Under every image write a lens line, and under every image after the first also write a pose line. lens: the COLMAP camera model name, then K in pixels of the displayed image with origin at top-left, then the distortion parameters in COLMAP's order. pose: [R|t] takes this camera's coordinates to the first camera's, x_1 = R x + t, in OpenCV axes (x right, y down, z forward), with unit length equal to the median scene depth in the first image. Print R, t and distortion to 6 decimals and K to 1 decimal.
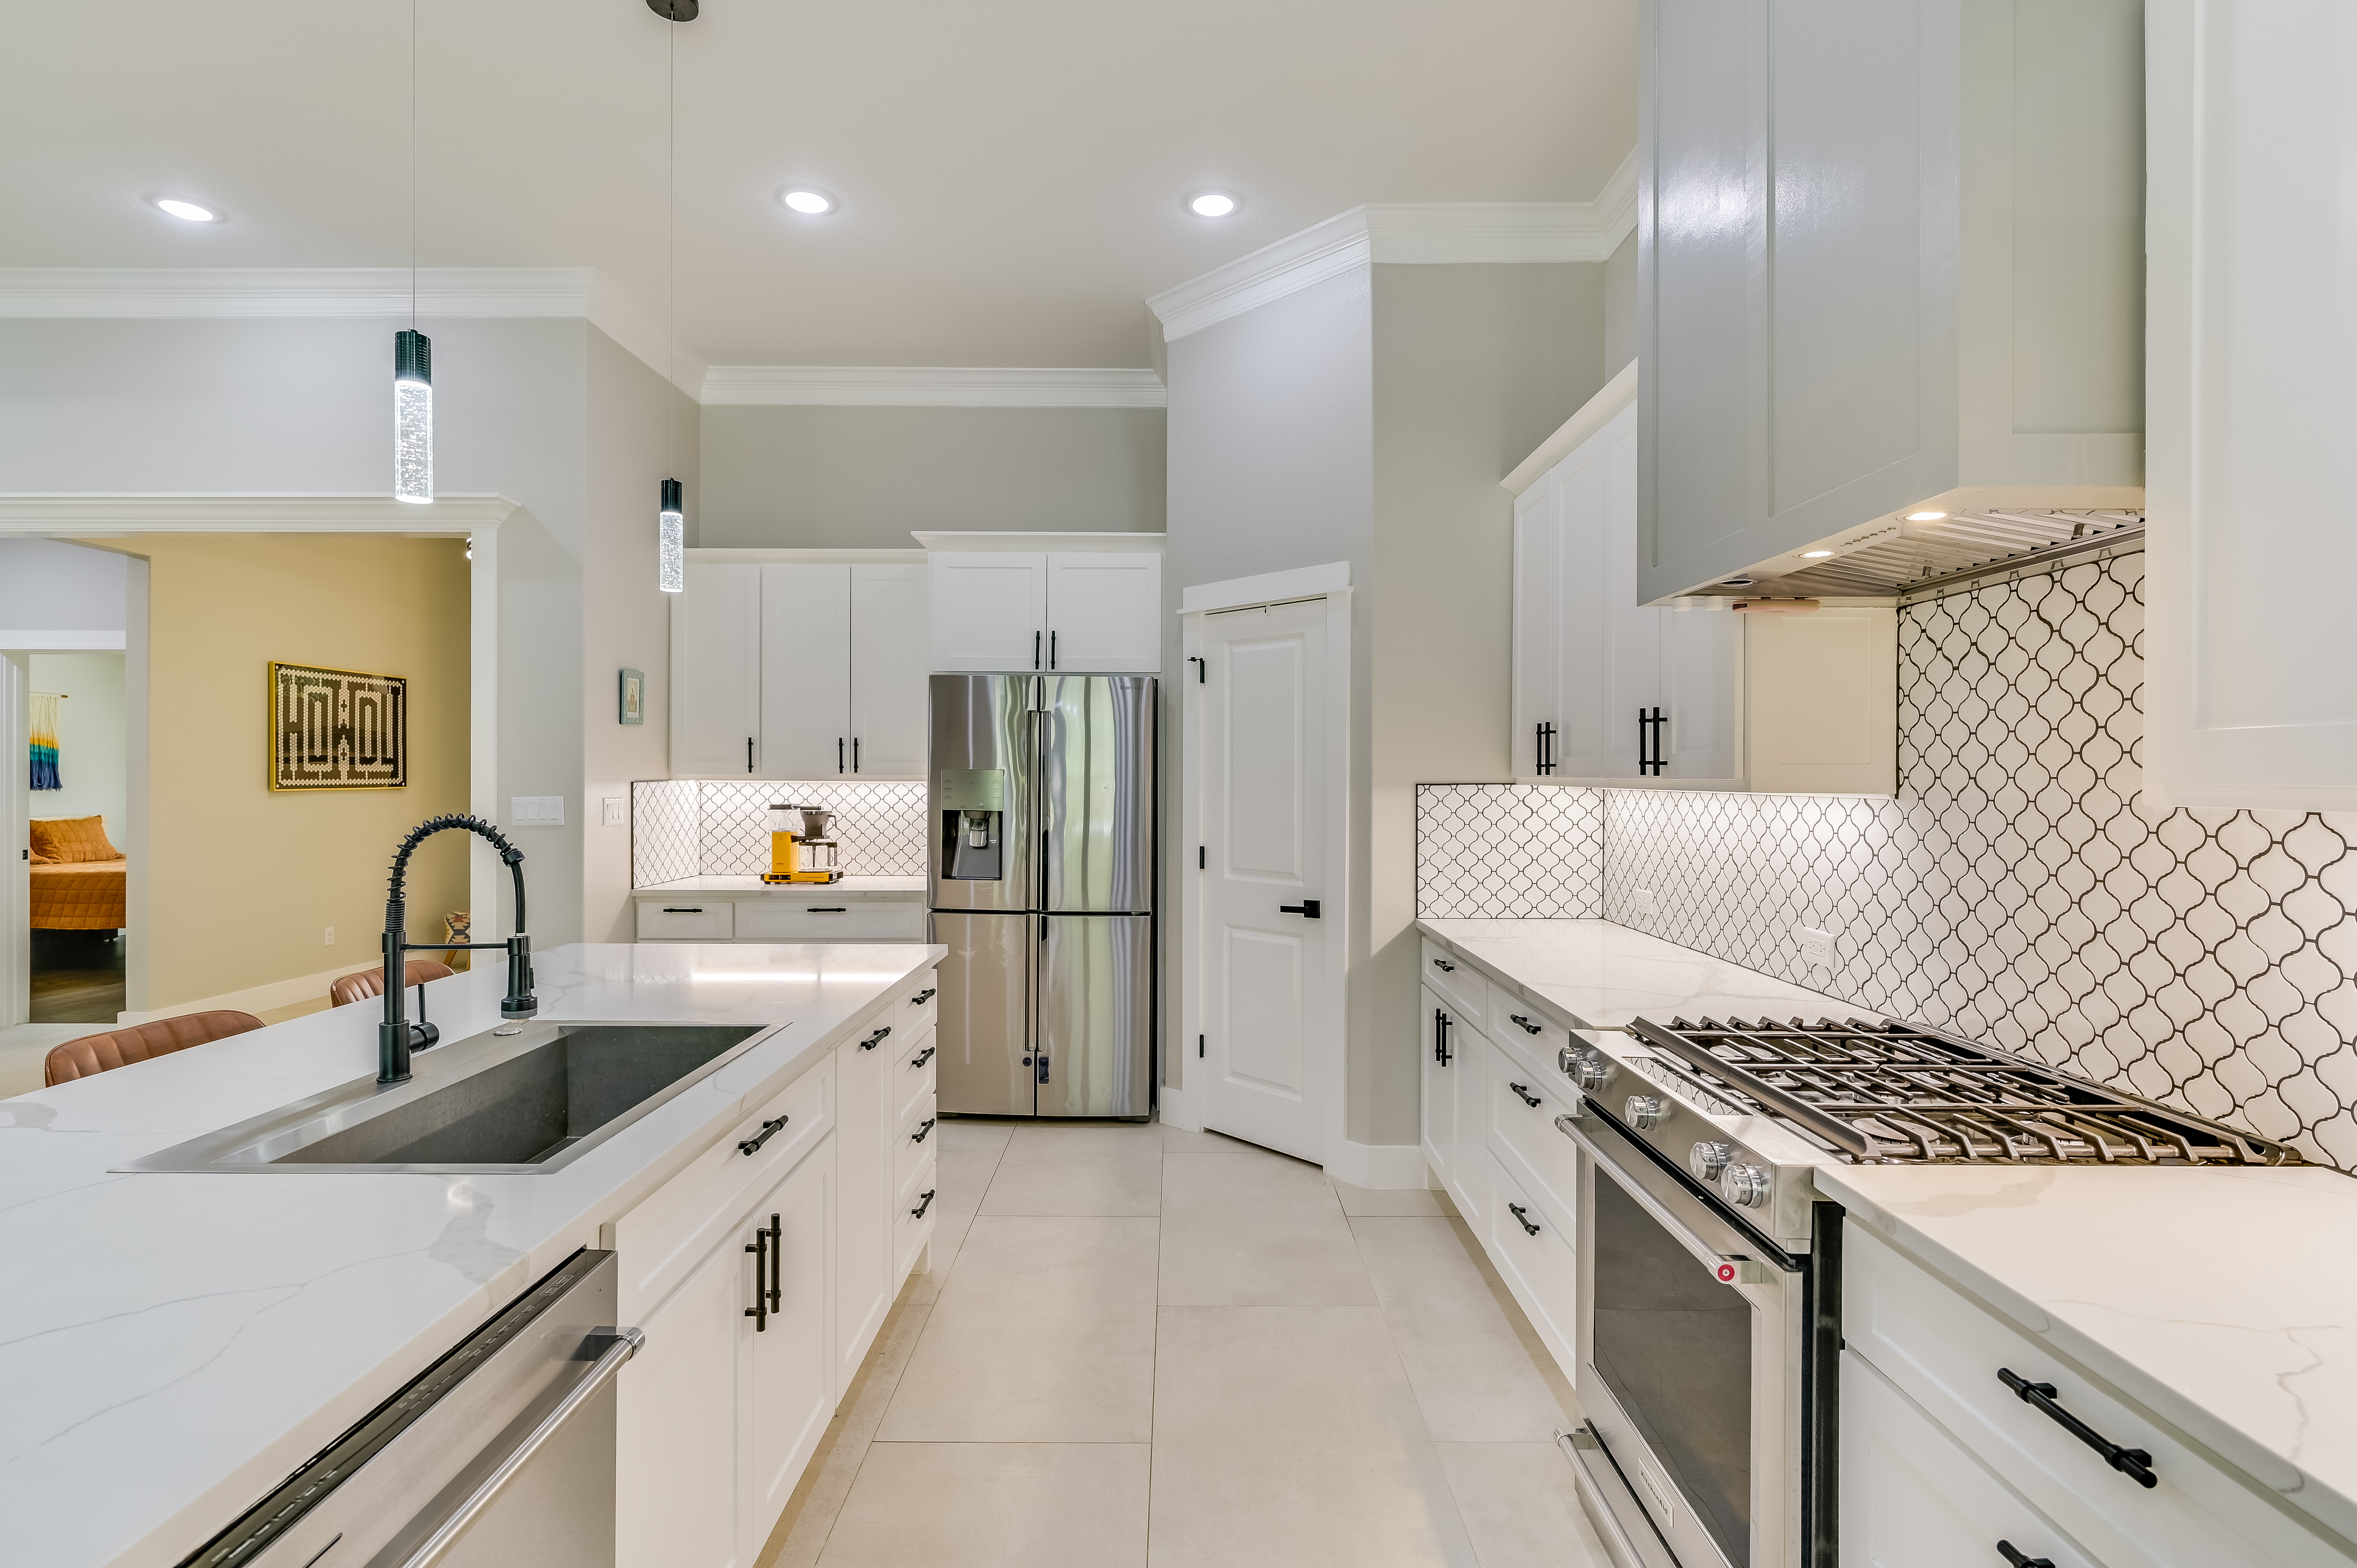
lens RADIAL K [[1094.6, 0, 1178.4], [0, 1094.6, 779.0], [0, 0, 1]] dist [-0.002033, 0.000216]
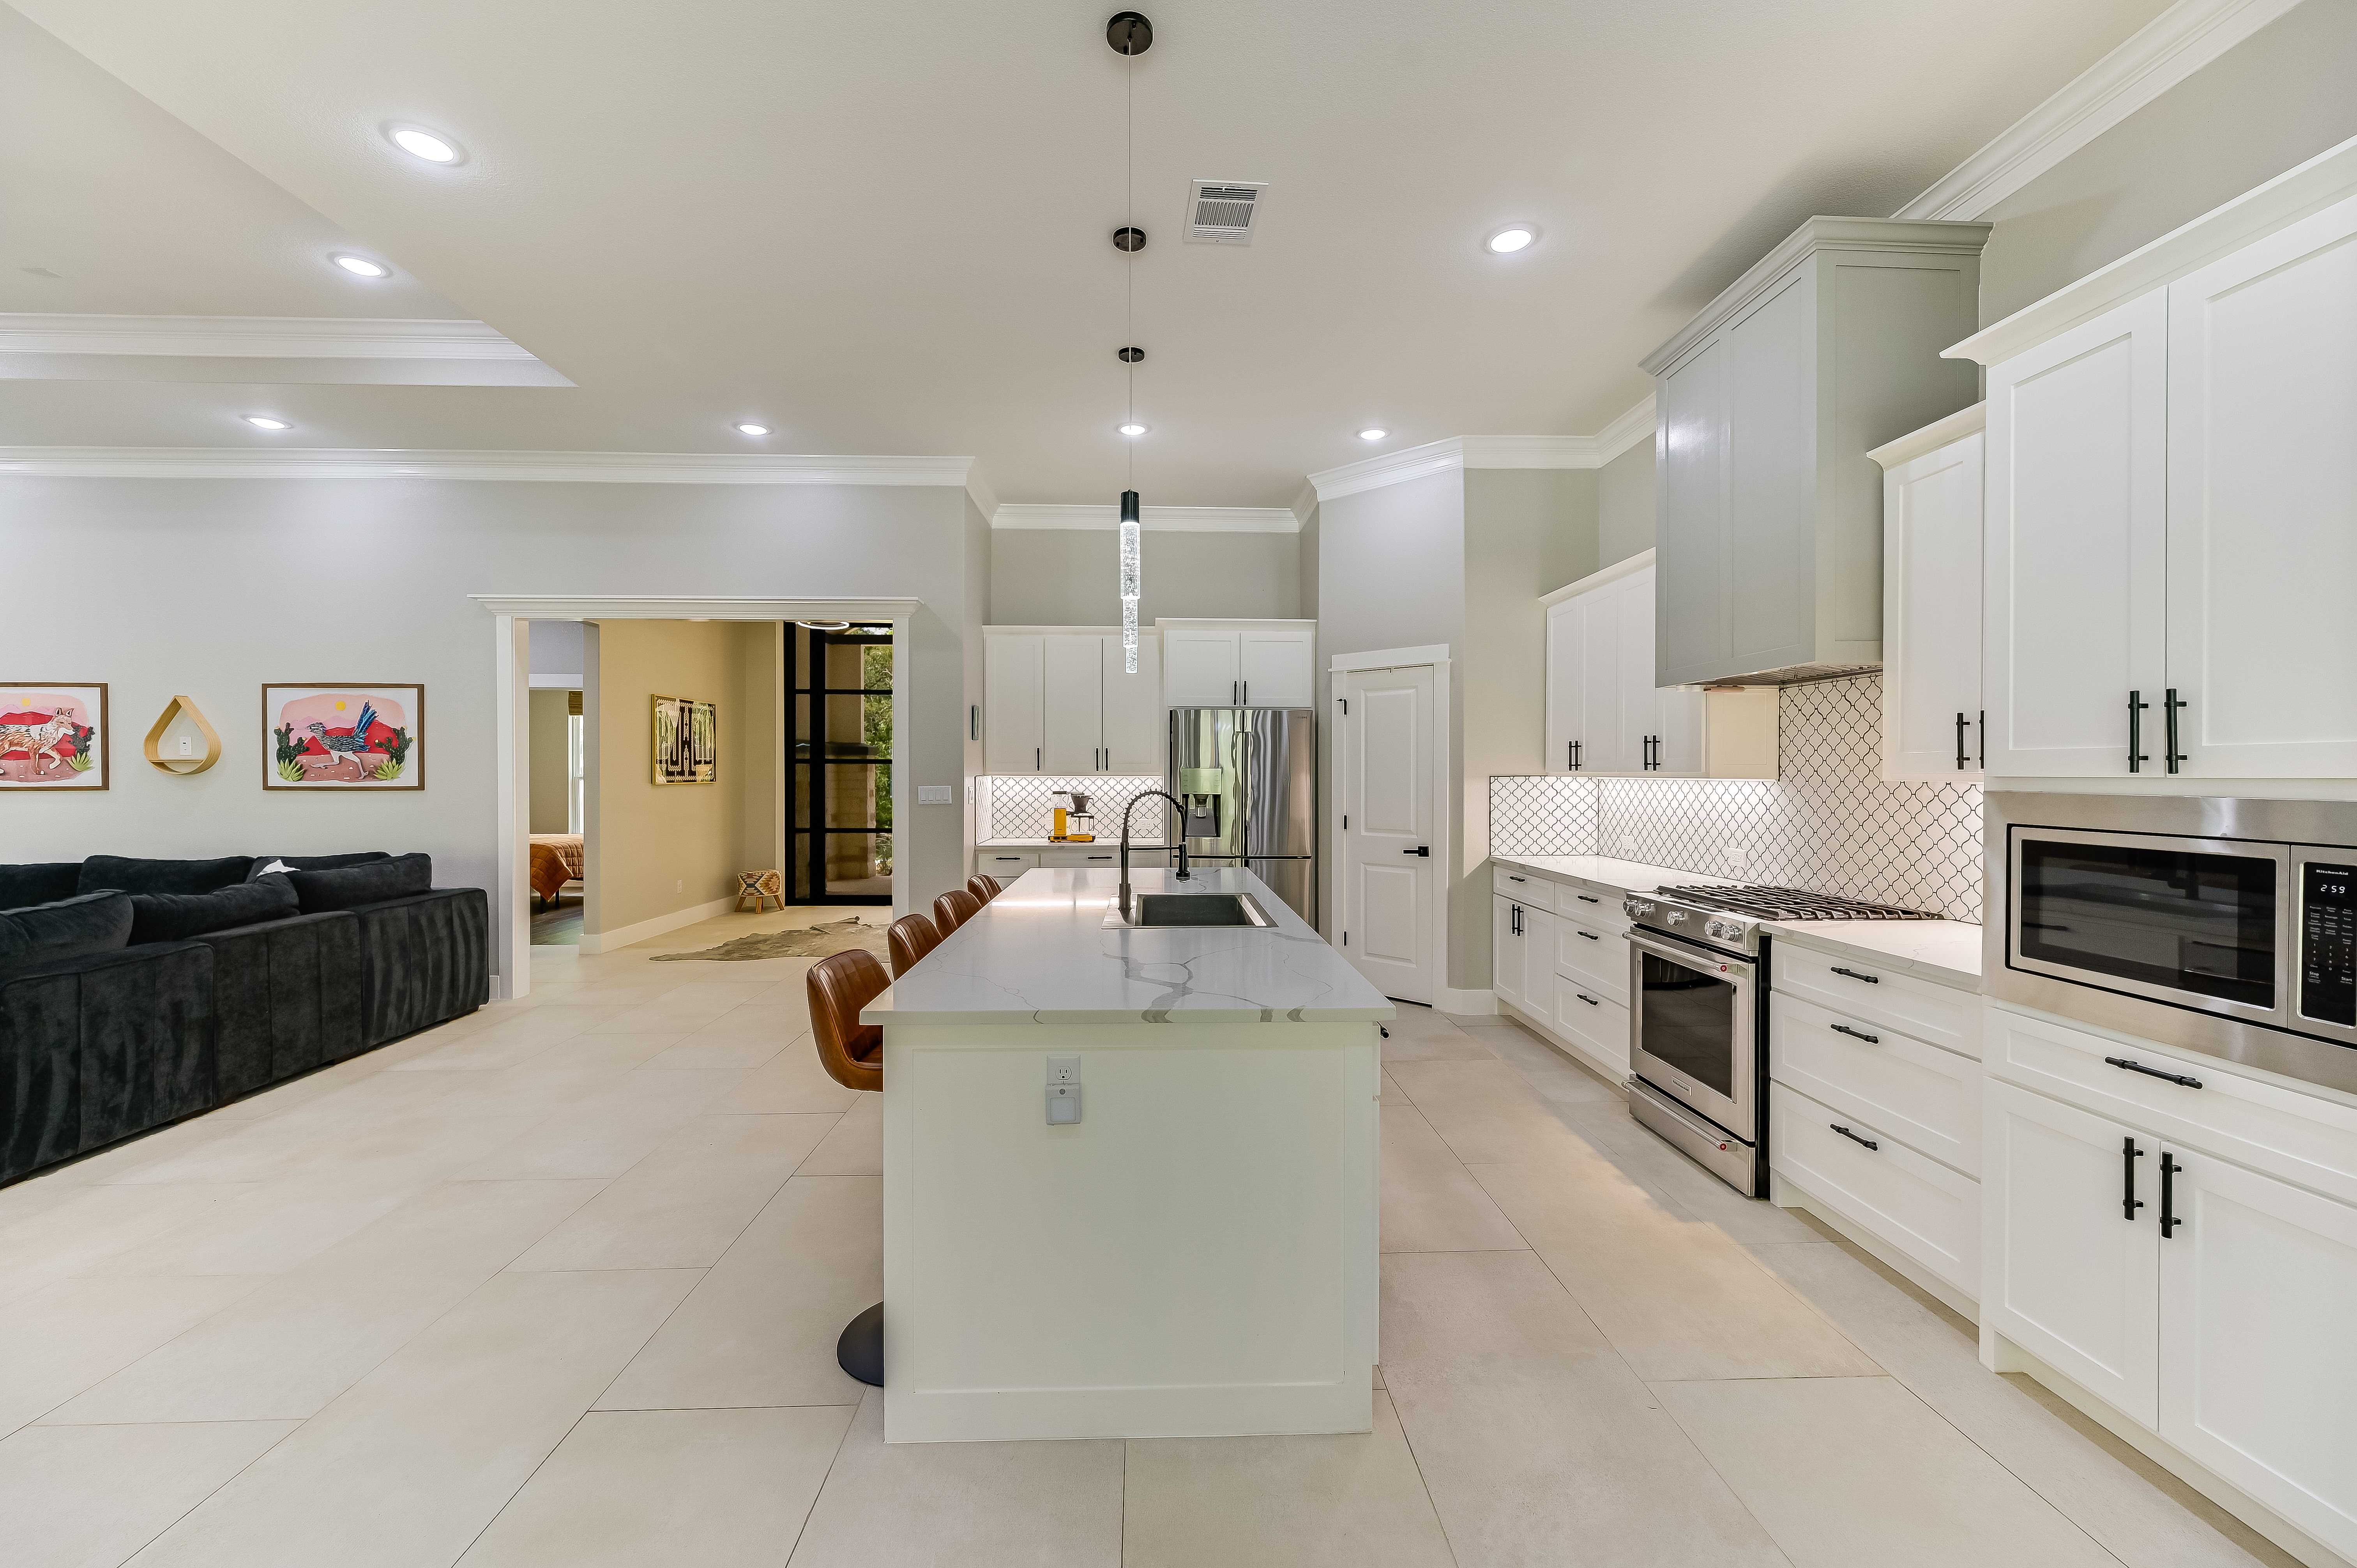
lens RADIAL K [[925.5, 0, 1176.9], [0, 925.5, 779.8], [0, 0, 1]] dist [-0.000606, 0.000045]
pose [[0.999314, -0.003260, 0.036887, -0.387966], [0.003098, 0.999985, 0.004444, 0.002910], [-0.036901, -0.004326, 0.999310, -0.502572]]
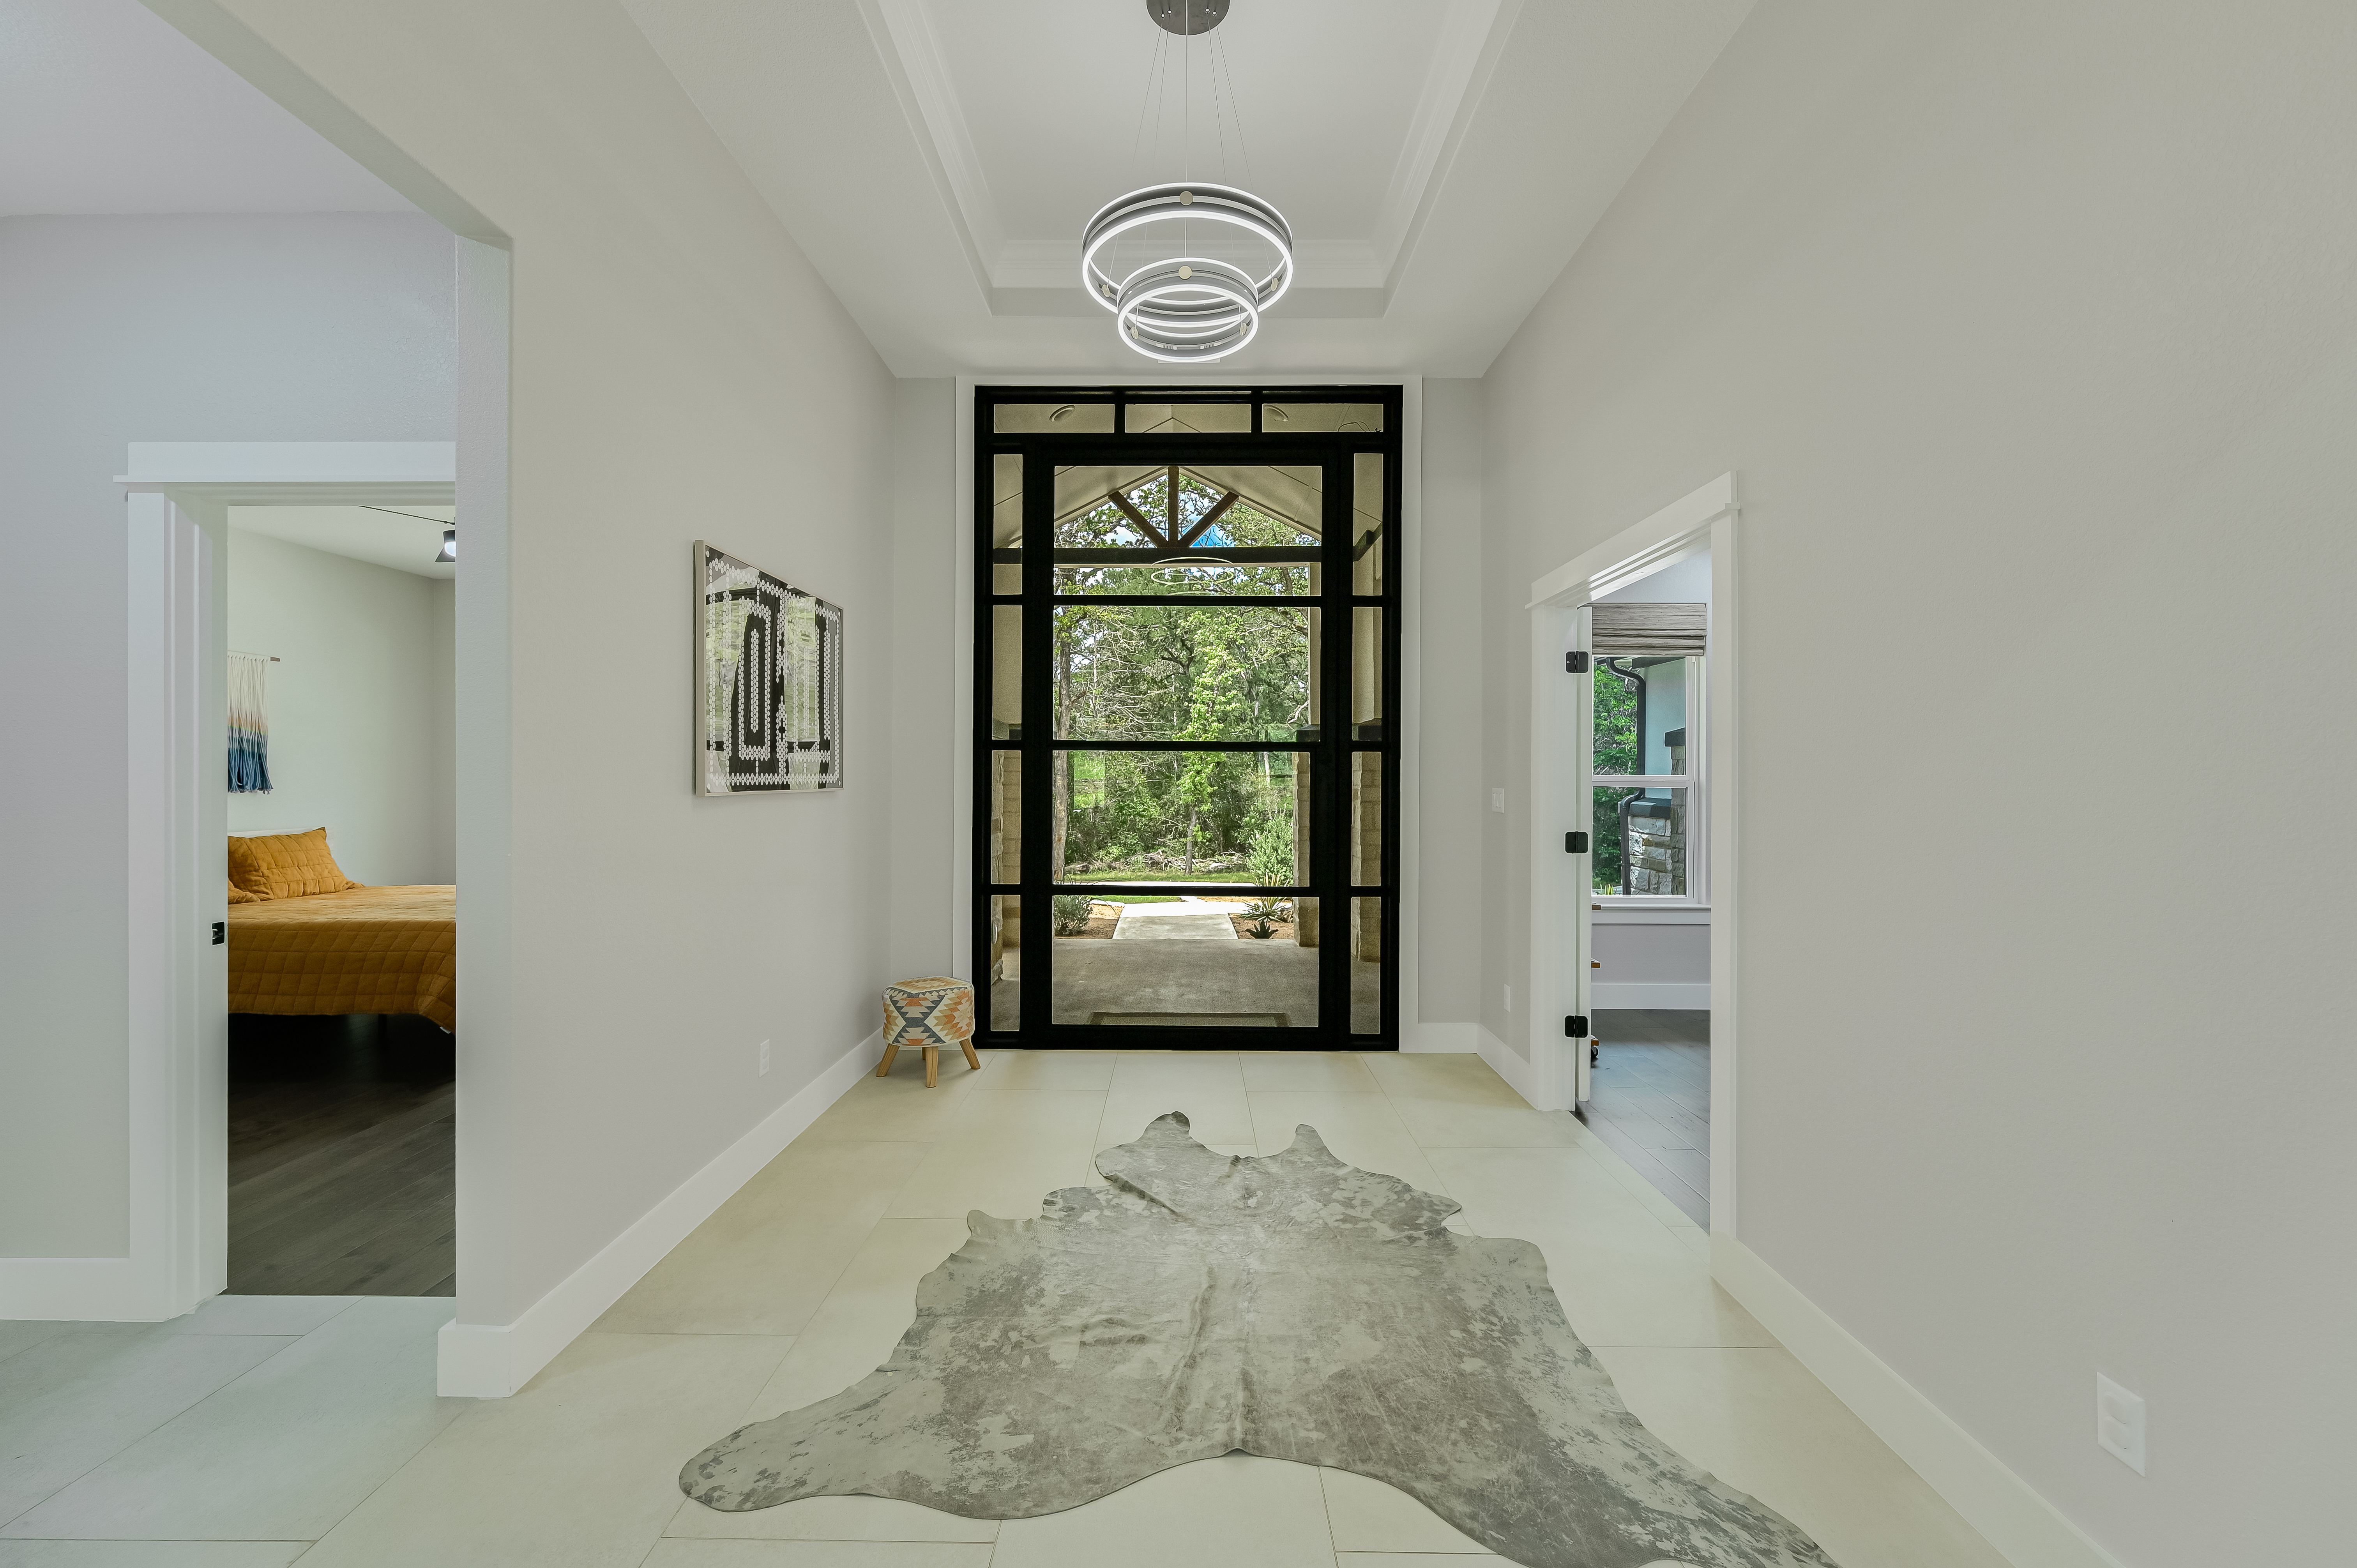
lens RADIAL K [[925.5, 0, 1176.9], [0, 925.5, 779.8], [0, 0, 1]] dist [-0.000606, 0.000045]
pose [[0.999938, -0.000523, -0.011081, -1.252608], [0.000527, 1.000000, 0.000373, 0.006948], [0.011081, -0.000379, 0.999939, 1.189710]]
